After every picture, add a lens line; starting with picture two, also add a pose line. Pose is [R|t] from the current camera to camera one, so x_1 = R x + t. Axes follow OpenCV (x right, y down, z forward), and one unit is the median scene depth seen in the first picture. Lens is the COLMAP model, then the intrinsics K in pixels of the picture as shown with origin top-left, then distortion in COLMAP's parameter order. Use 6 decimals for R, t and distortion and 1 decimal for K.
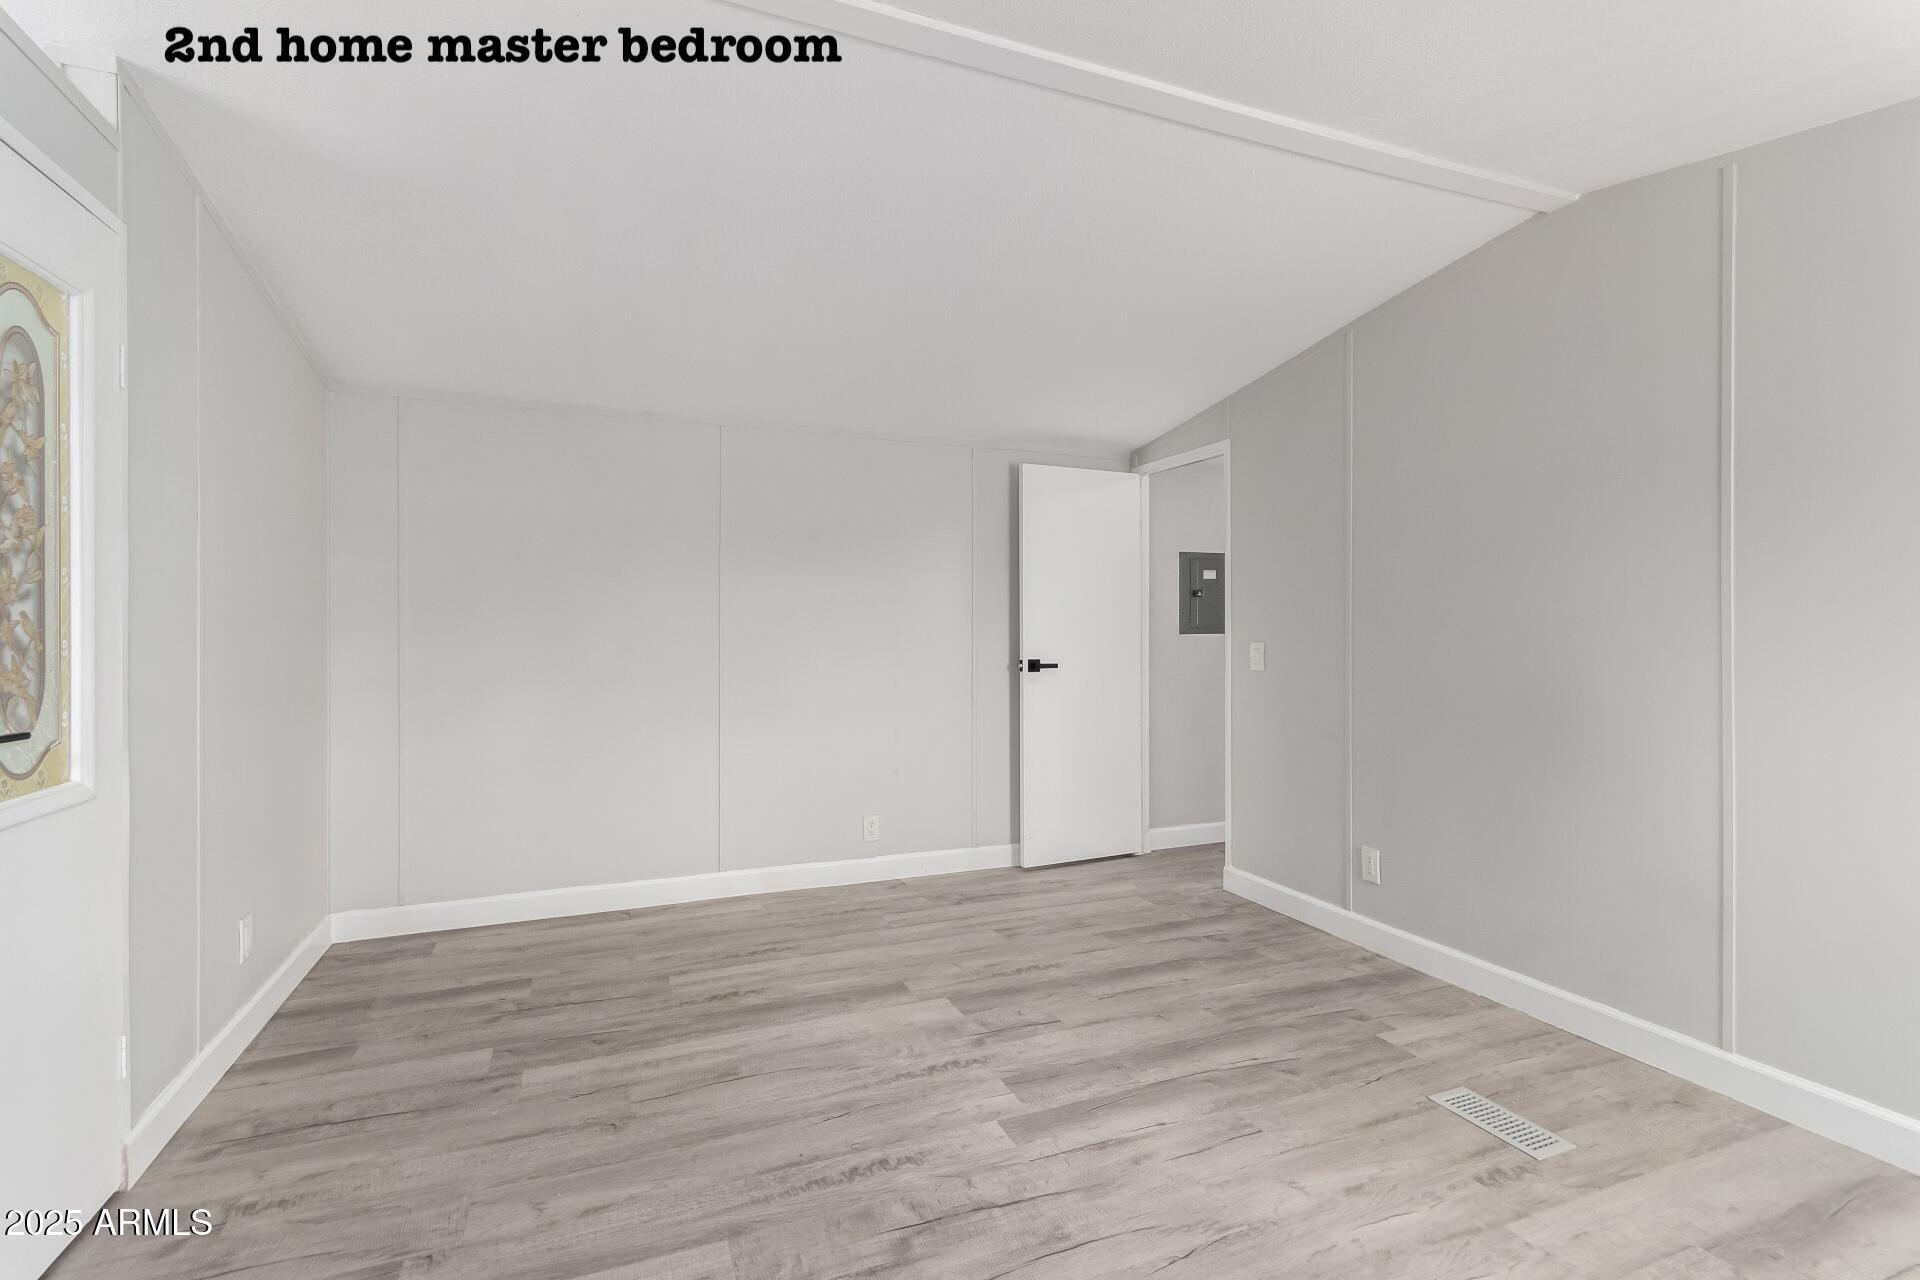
lens RADIAL K [[887.9, 0, 959.0], [0, 887.9, 630.6], [0, 0, 1]] dist [0.001147, 0.001299]
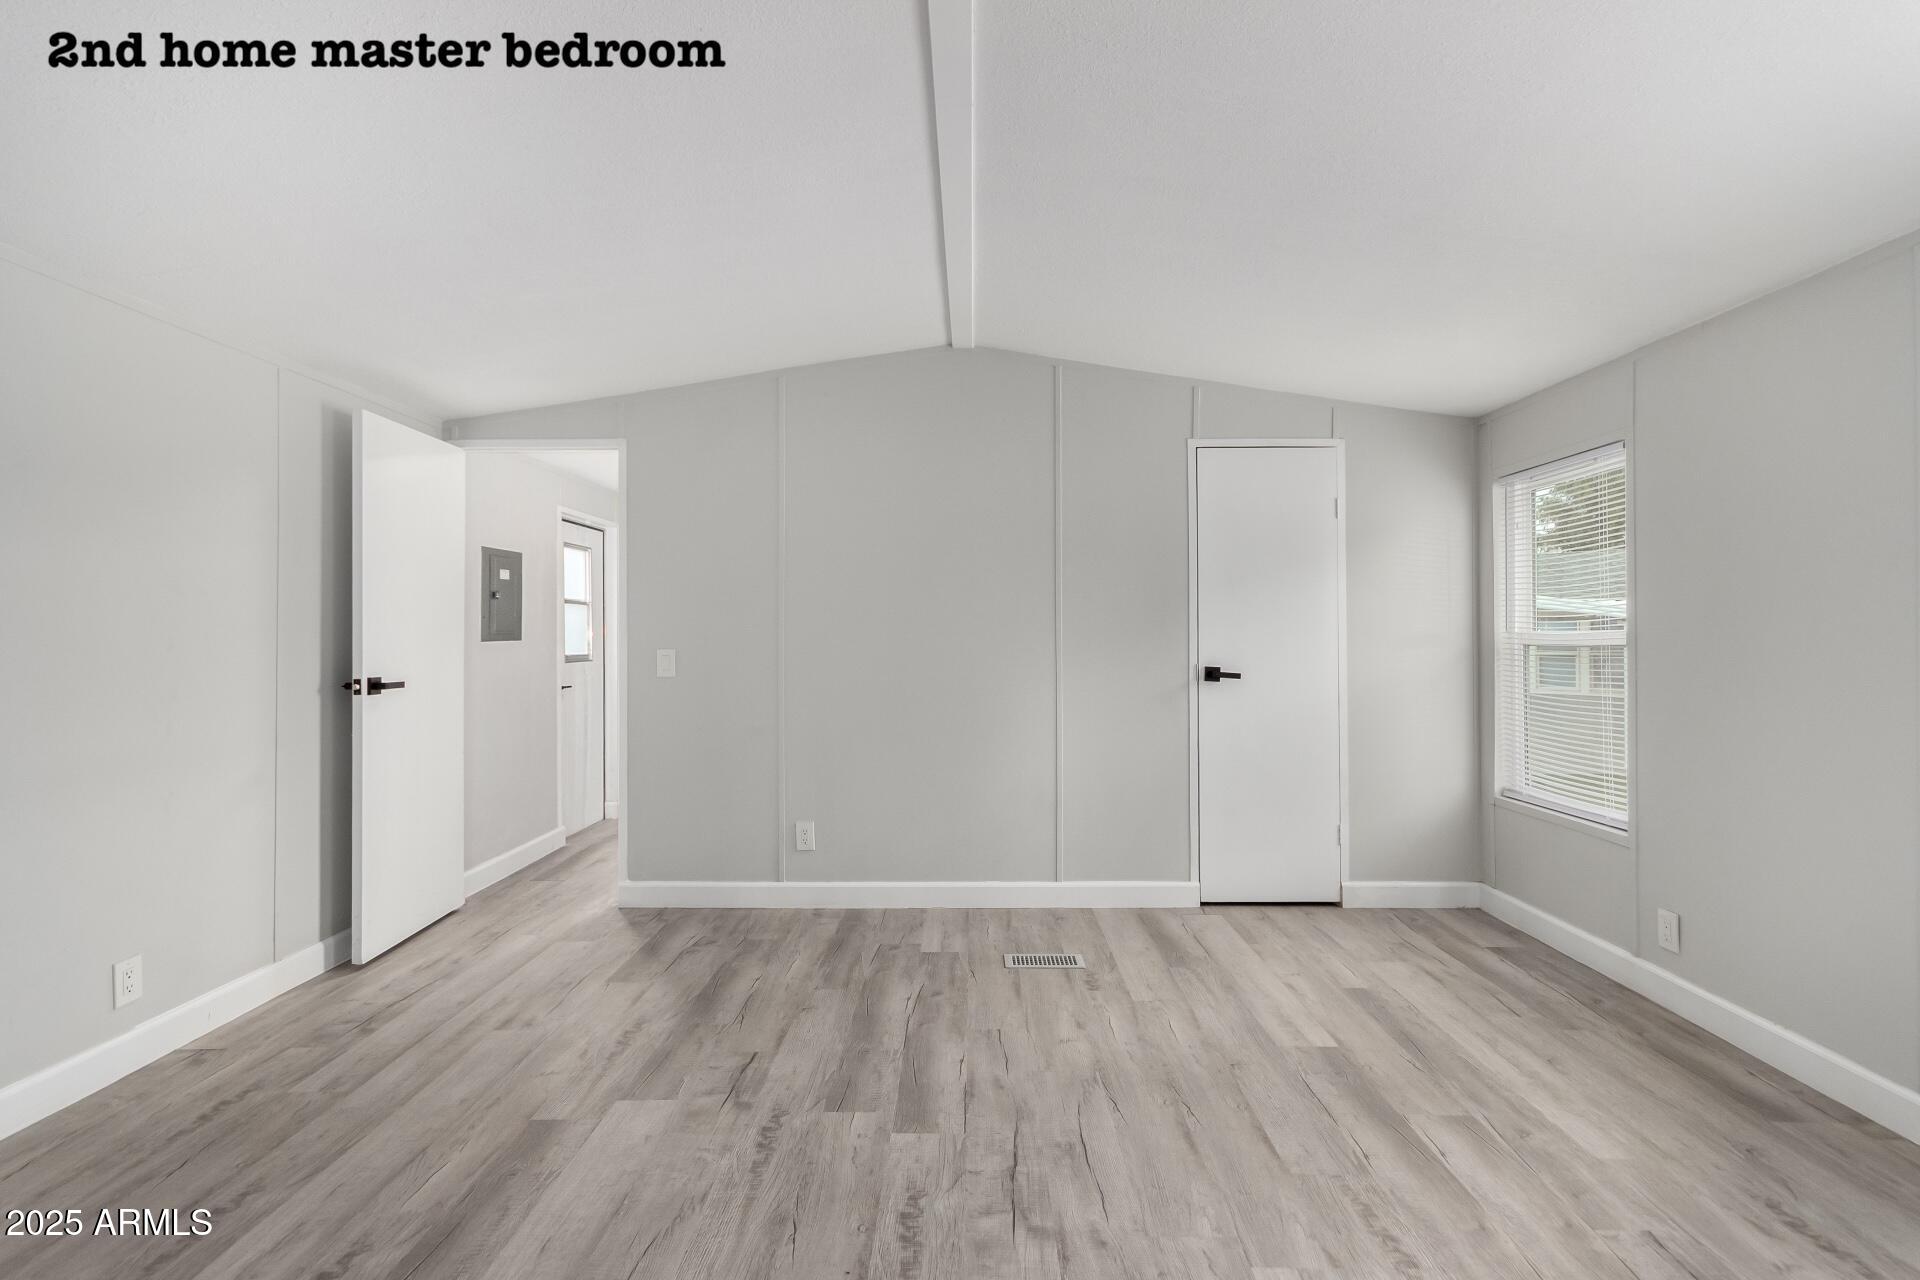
lens RADIAL K [[887.9, 0, 968.2], [0, 887.9, 637.3], [0, 0, 1]] dist [0.001147, 0.001299]
pose [[0.385264, -0.004035, 0.922798, -0.727844], [0.002095, 0.999992, 0.003498, -0.004550], [-0.922804, 0.000586, 0.385269, 0.467455]]
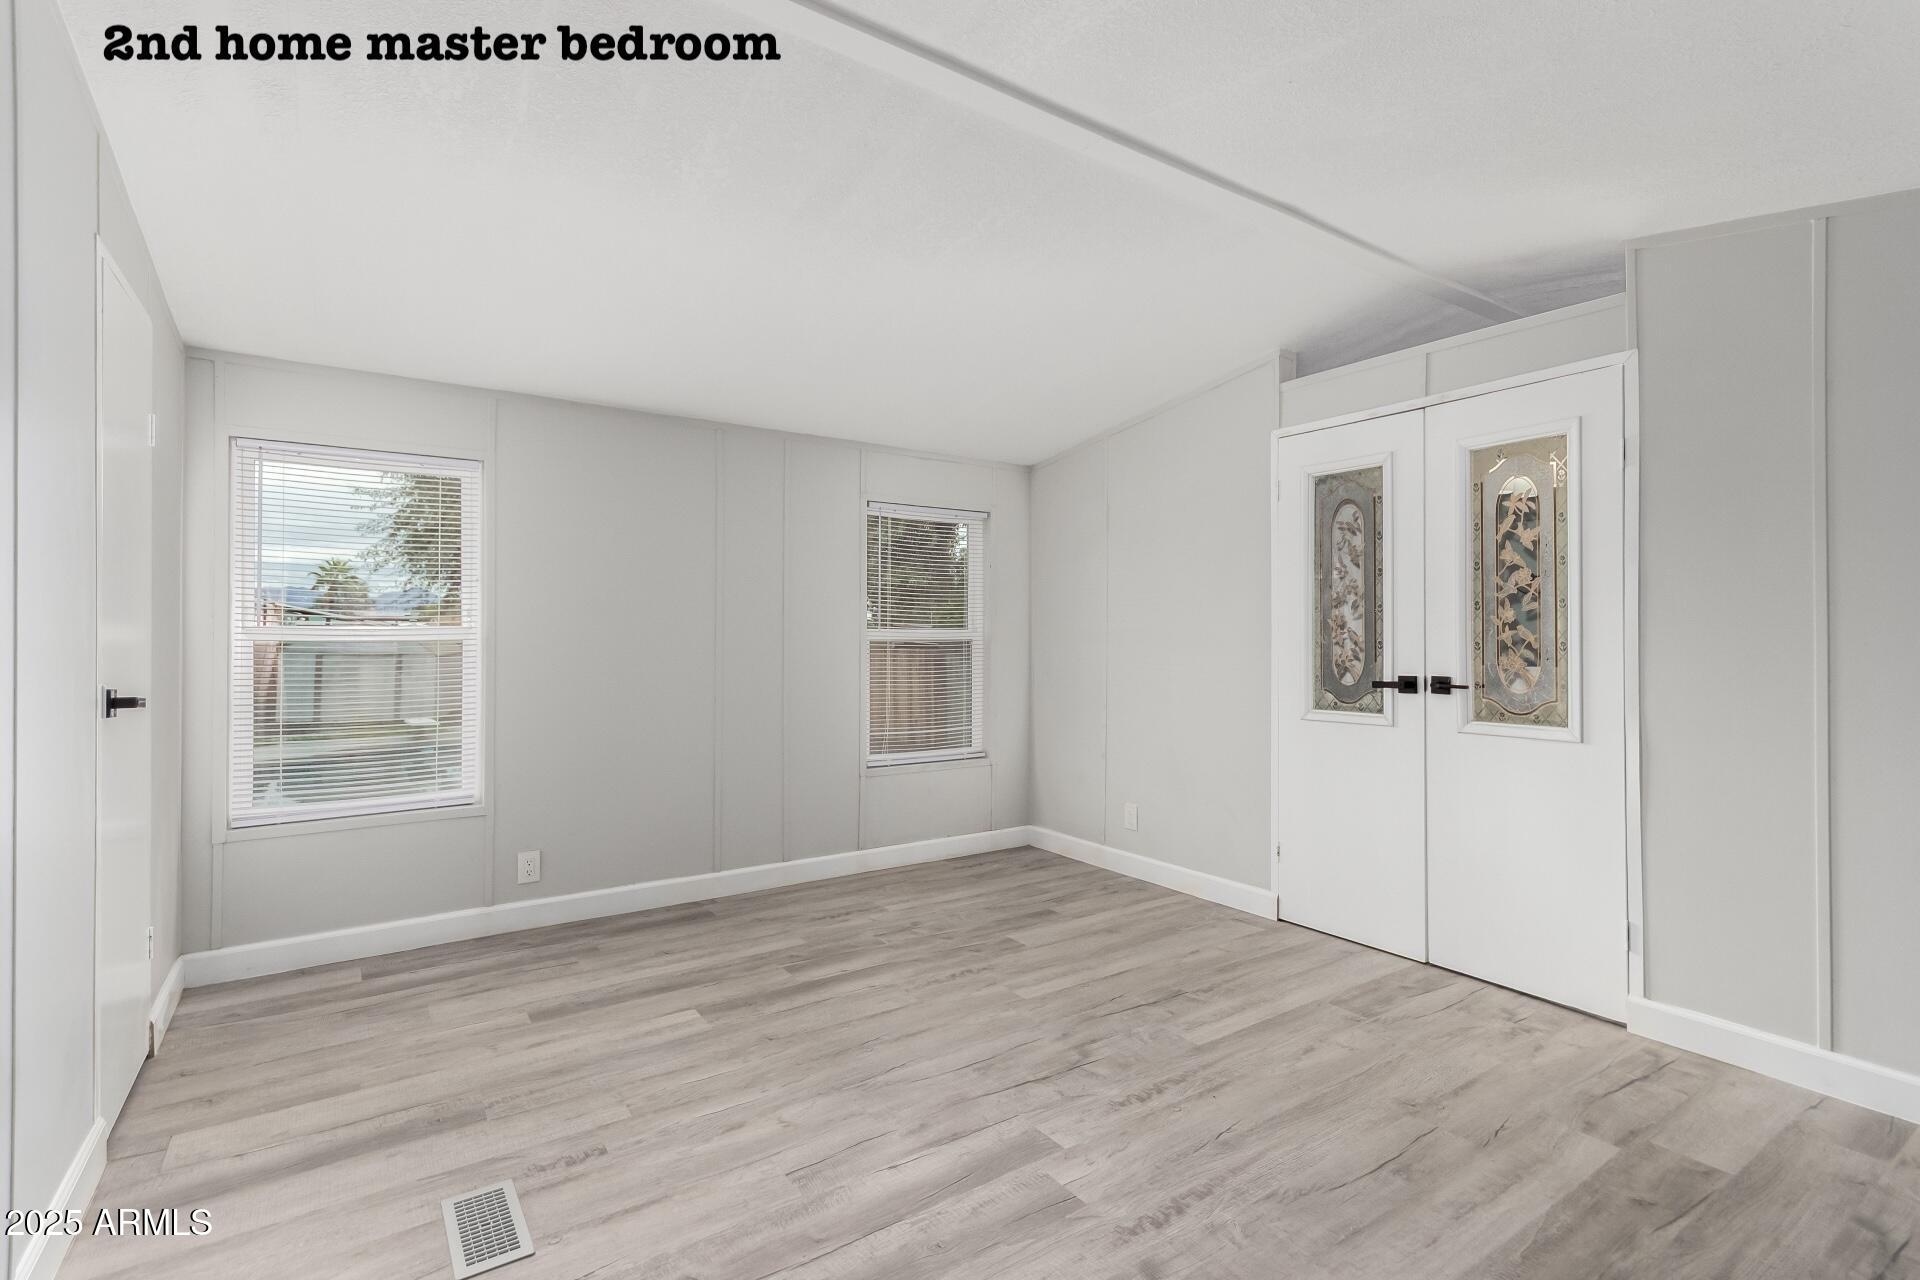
lens RADIAL K [[887.9, 0, 977.2], [0, 887.9, 635.6], [0, 0, 1]] dist [0.001147, 0.001299]
pose [[-0.976788, -0.003149, -0.214186, 0.295152], [-0.003549, 0.999993, 0.001482, -0.000141], [0.214179, 0.002208, -0.976792, 1.657809]]
